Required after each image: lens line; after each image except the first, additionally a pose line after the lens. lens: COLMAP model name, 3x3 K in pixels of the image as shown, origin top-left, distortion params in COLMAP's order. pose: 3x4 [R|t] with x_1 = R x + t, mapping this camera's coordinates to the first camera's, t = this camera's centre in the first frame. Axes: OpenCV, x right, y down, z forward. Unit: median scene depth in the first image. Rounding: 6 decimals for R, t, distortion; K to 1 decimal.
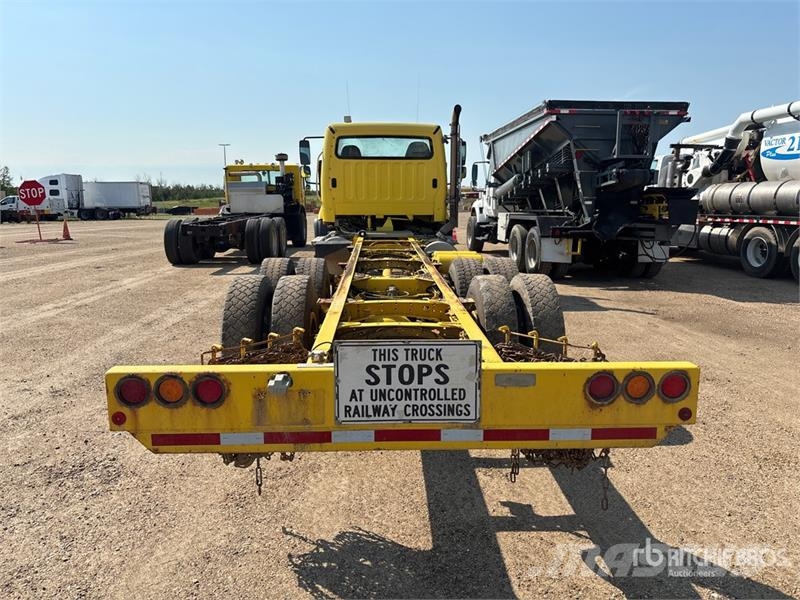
lens RADIAL K [[598.5, 0, 403.3], [0, 598.5, 303.5], [0, 0, 1]] dist [0.029804, -0.025364]
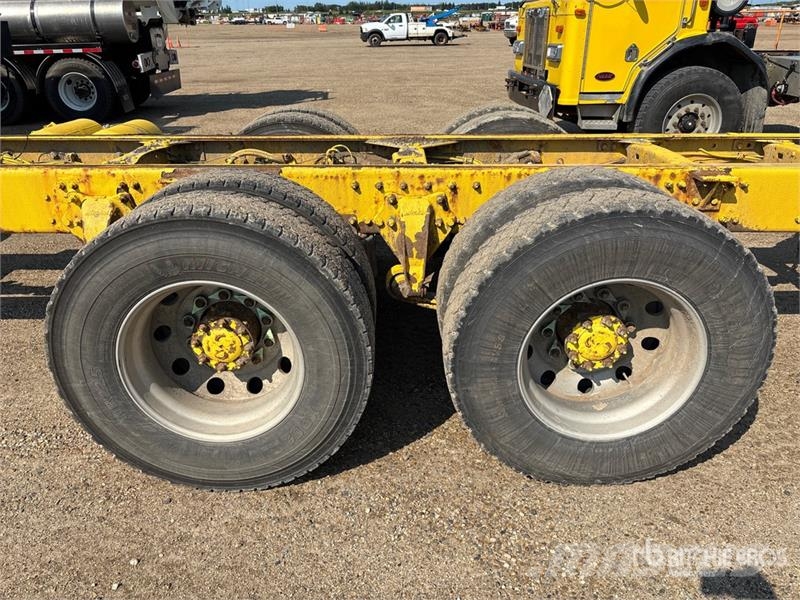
lens RADIAL K [[598.5, 0, 399.4], [0, 598.5, 307.0], [0, 0, 1]] dist [0.029804, -0.025364]
pose [[0.013980, -0.428237, 0.903558, -0.288470], [0.192828, 0.887839, 0.417803, -0.070858], [-0.981133, 0.168391, 0.094989, 0.472522]]
